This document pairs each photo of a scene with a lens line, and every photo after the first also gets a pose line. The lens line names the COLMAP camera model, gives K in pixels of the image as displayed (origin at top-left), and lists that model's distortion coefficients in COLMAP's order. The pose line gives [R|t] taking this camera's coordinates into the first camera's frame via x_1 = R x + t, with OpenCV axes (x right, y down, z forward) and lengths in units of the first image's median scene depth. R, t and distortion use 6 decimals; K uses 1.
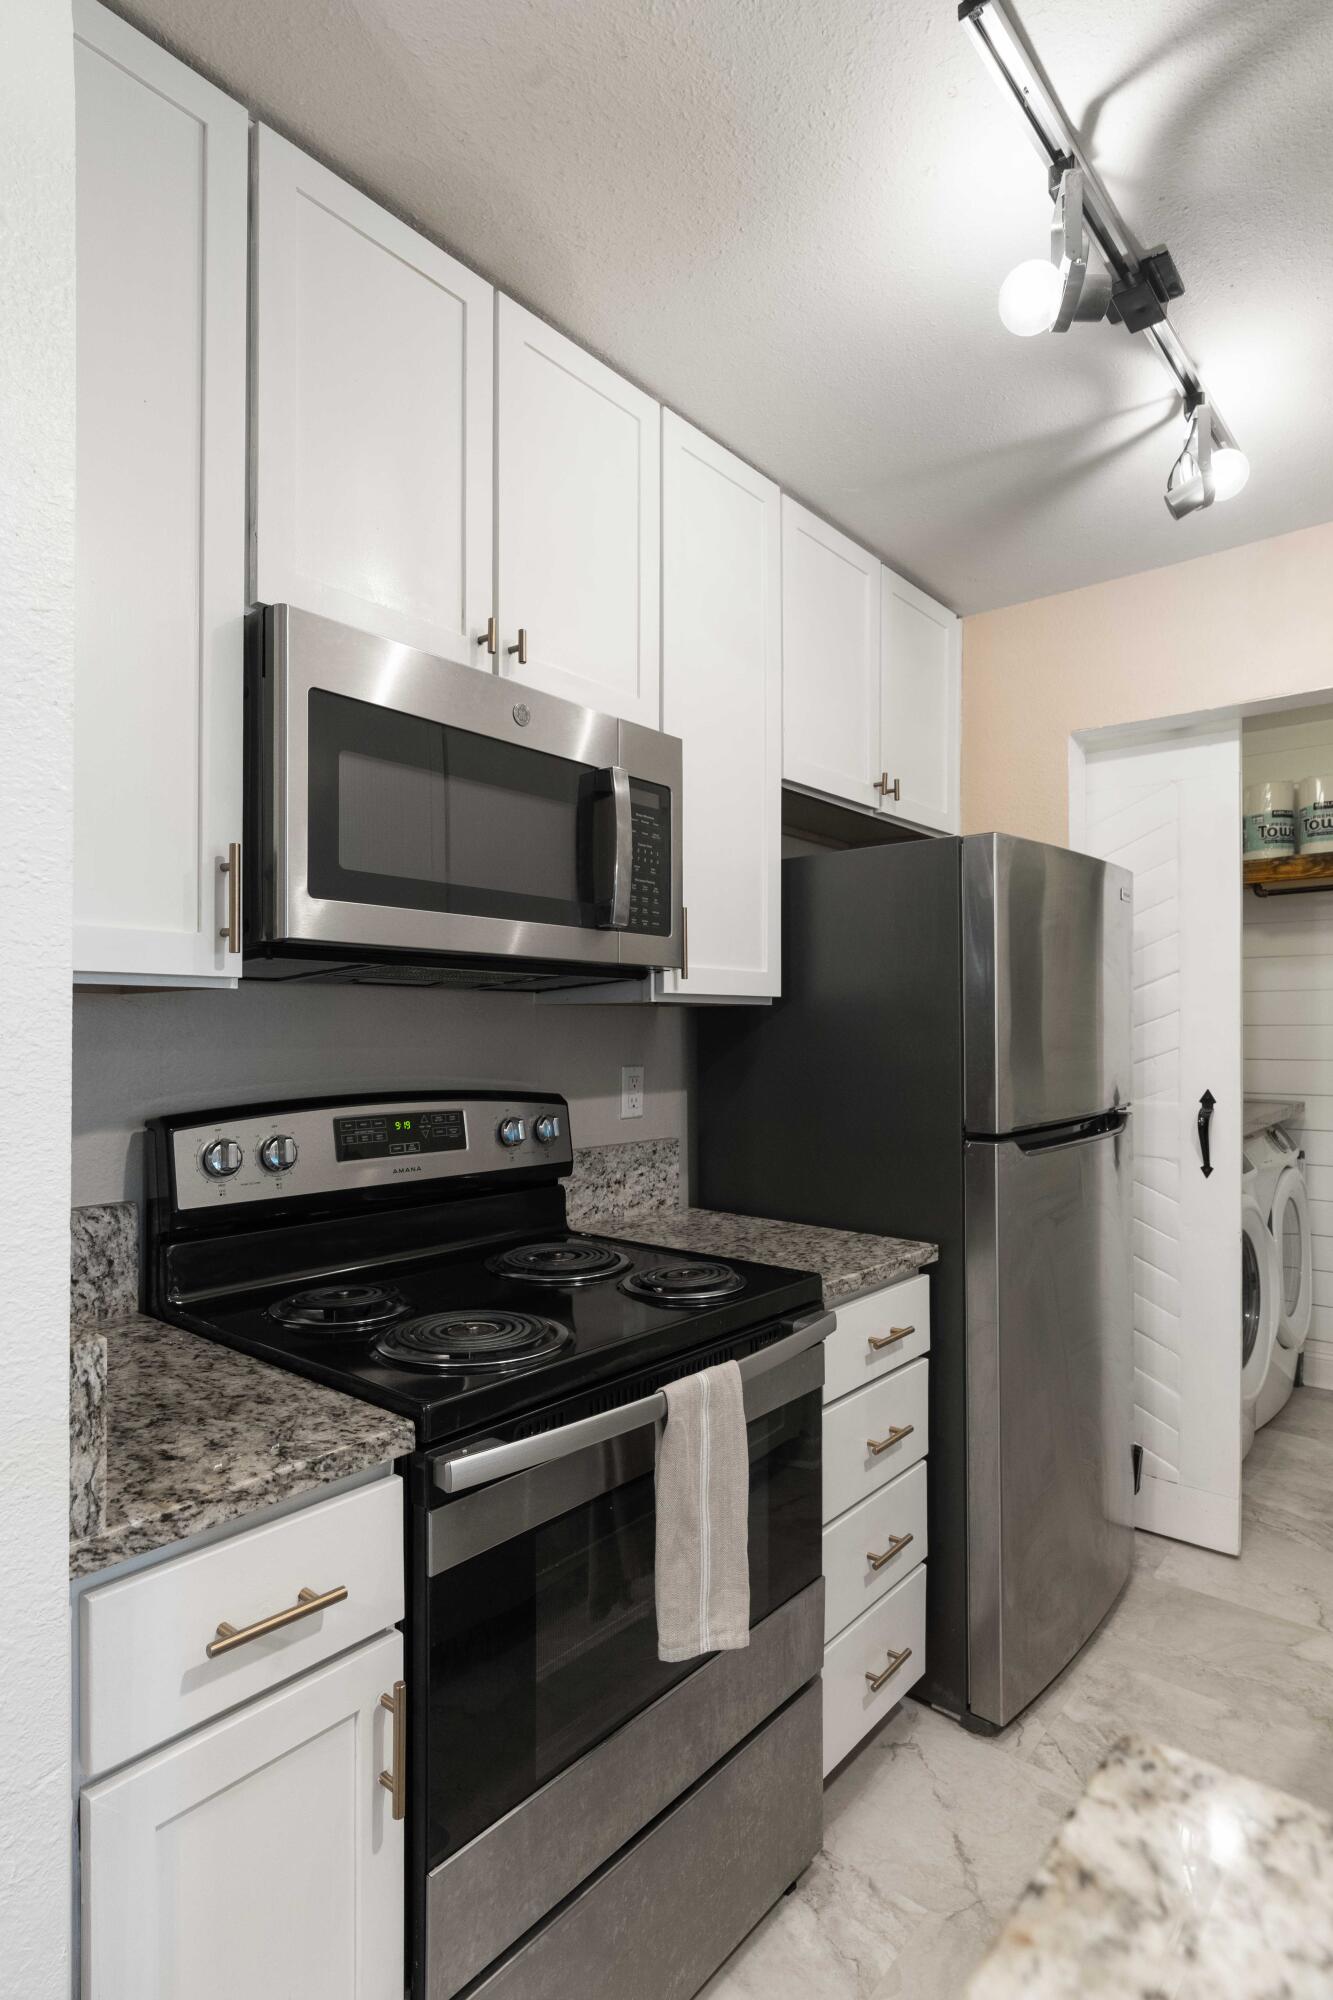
lens RADIAL K [[1044.6, 0, 669.9], [0, 1044.6, 1015.3], [0, 0, 1]] dist [-0.016418, 0.000016]
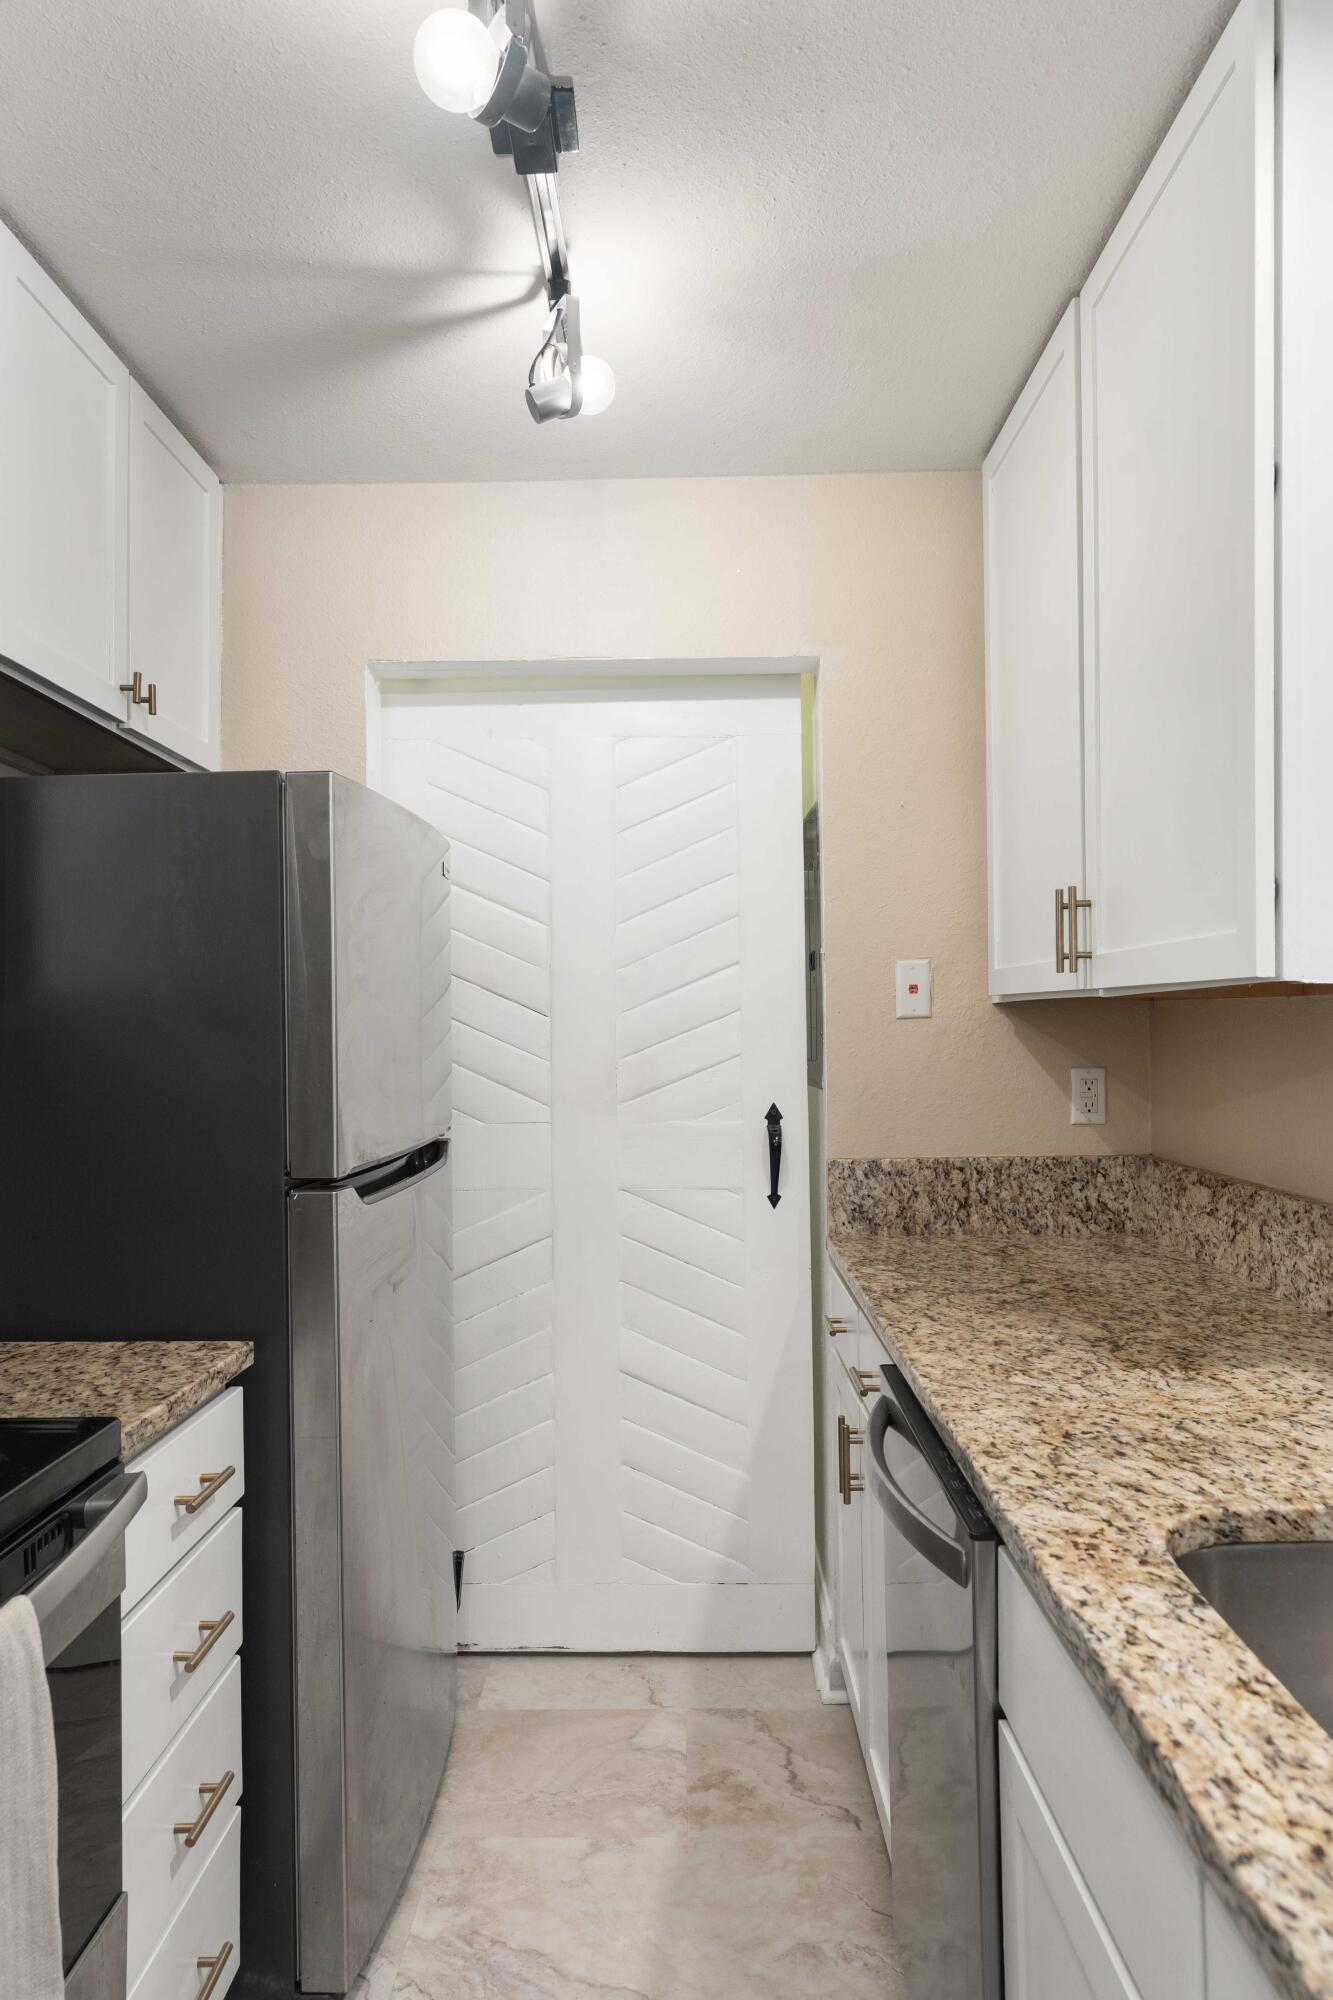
lens RADIAL K [[1299.0, 0, 668.7], [0, 1299.0, 995.8], [0, 0, 1]] dist [-0.007228, 0.001046]
pose [[0.768297, 0.008821, 0.640033, -0.097436], [0.006457, 0.999747, -0.021530, 0.006534], [-0.640061, 0.020674, 0.768046, 0.145069]]
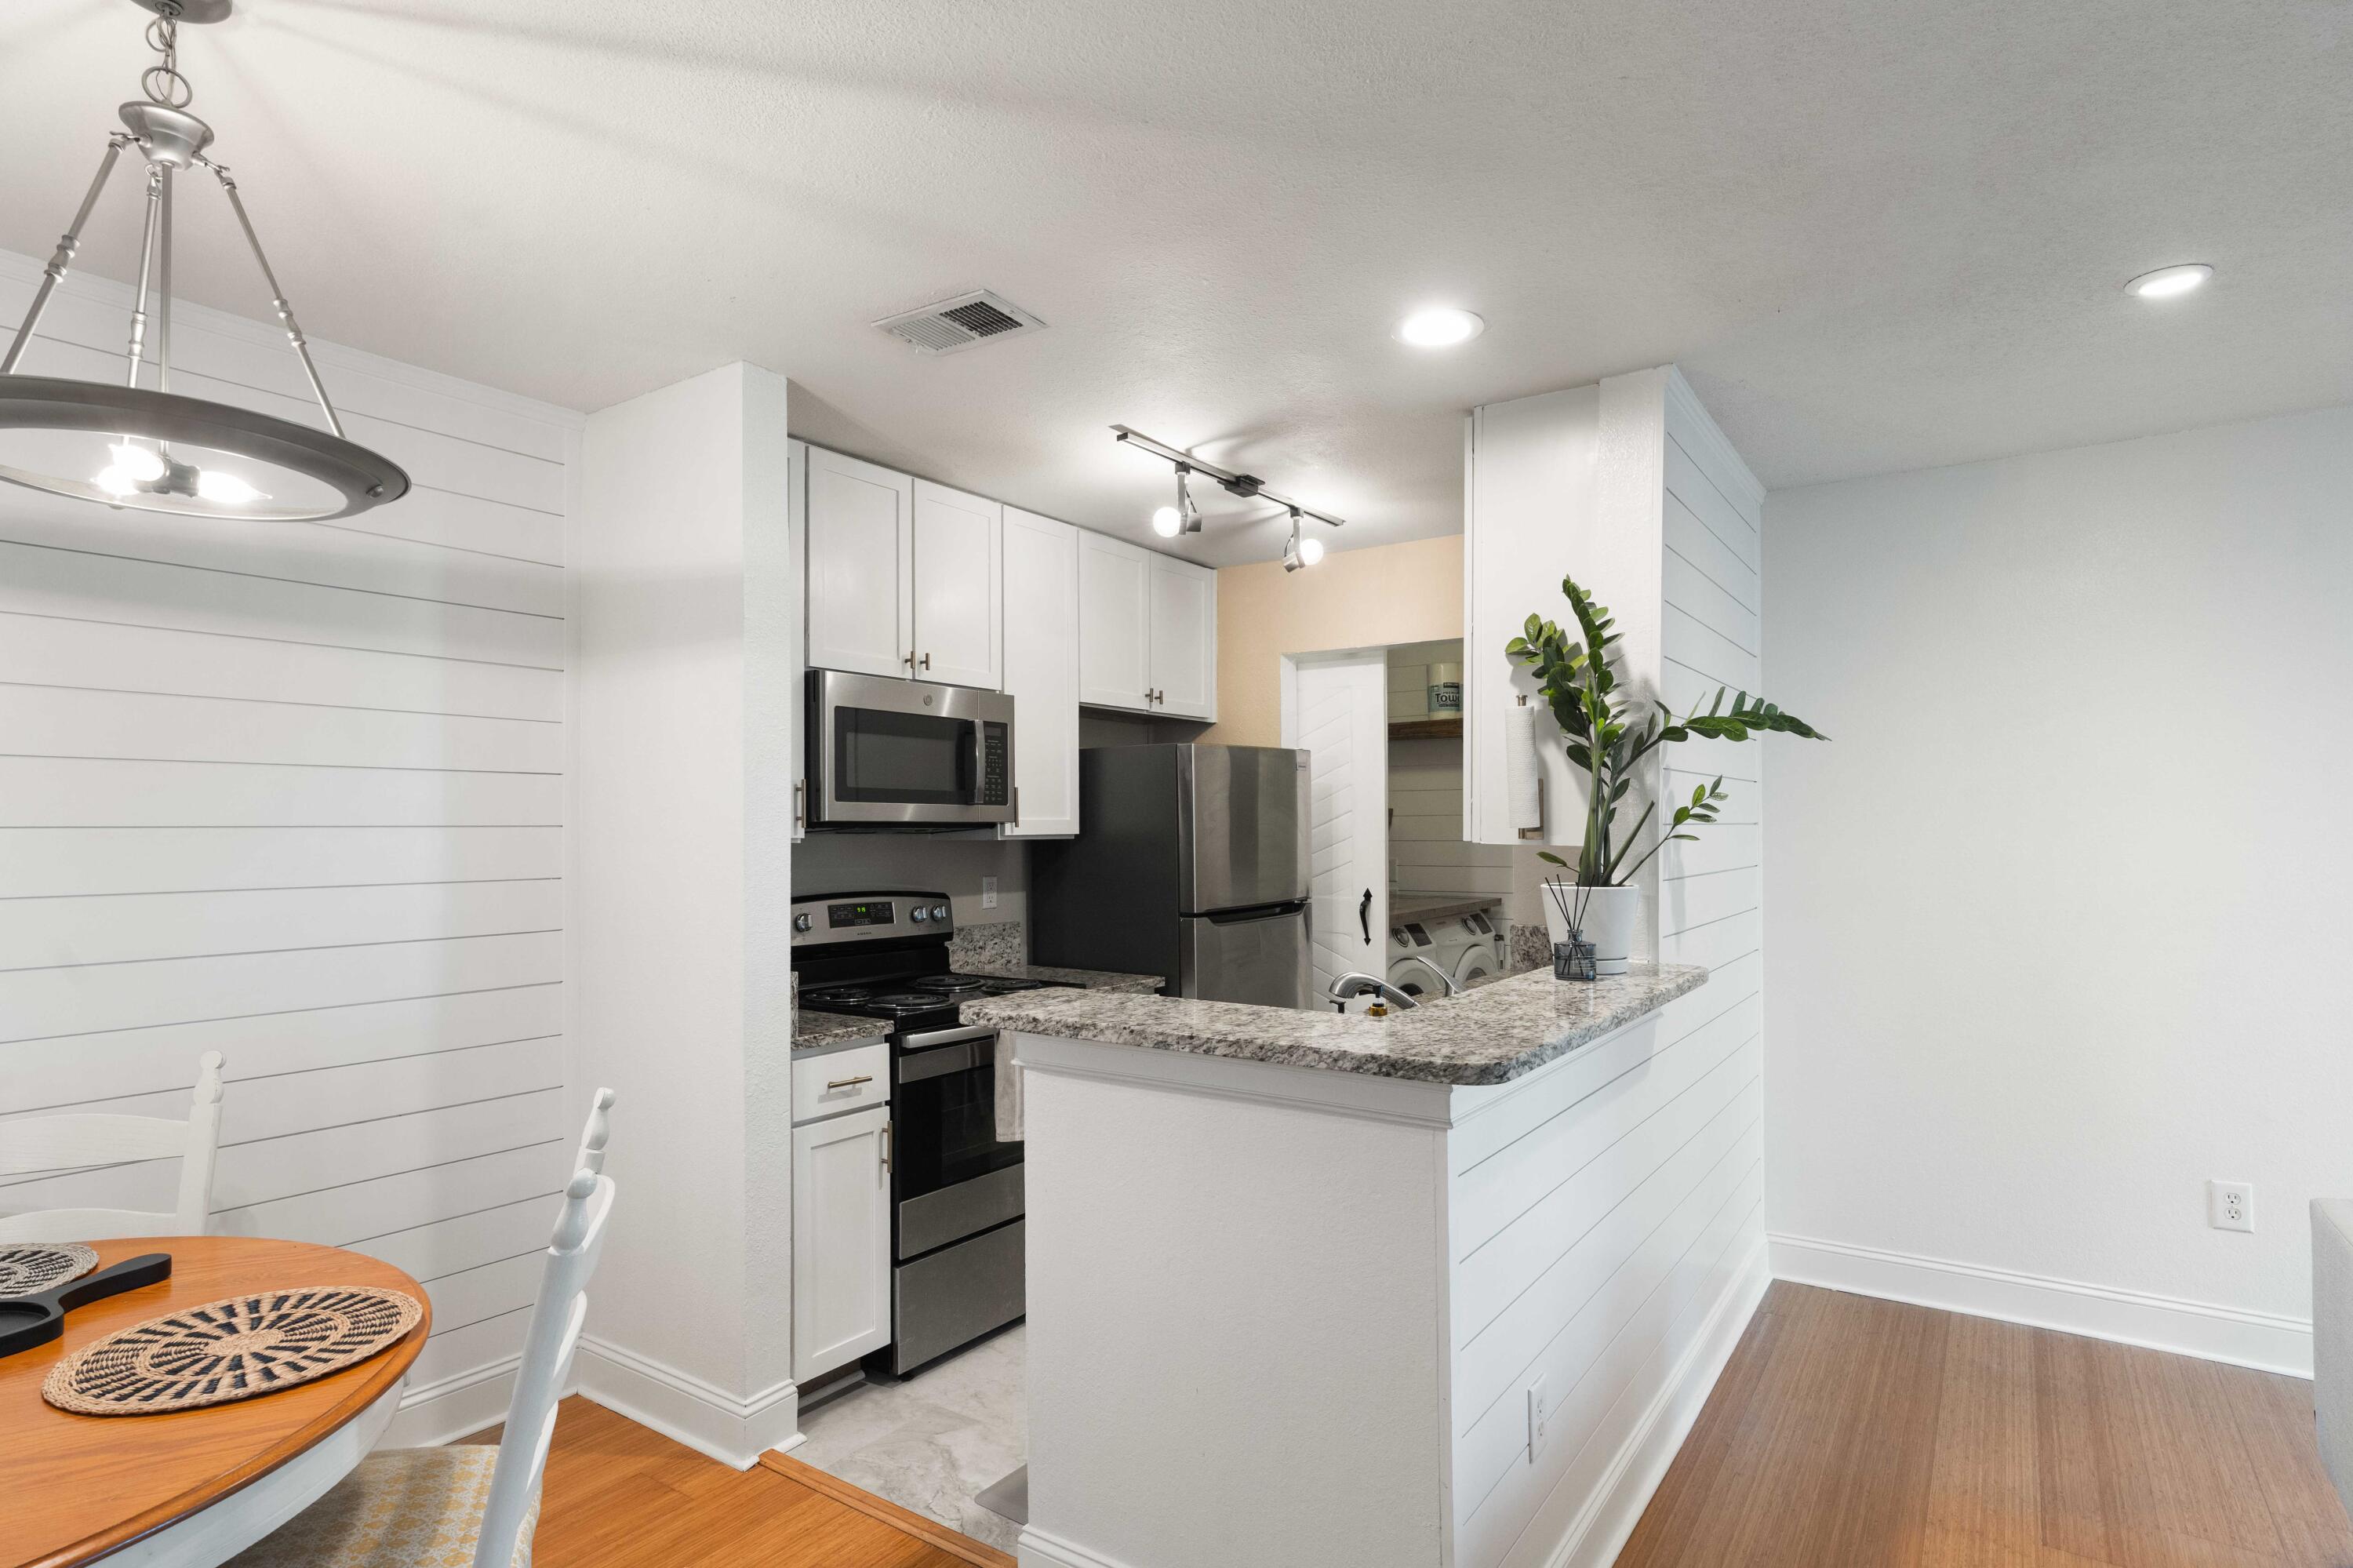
lens RADIAL K [[1229.0, 0, 1170.2], [0, 1229.0, 820.5], [0, 0, 1]] dist [-0.016418, 0.000016]
pose [[0.995591, -0.004148, 0.093706, 0.077743], [0.003525, 0.999971, 0.006816, -0.059231], [-0.093731, -0.006456, 0.995577, -1.104437]]
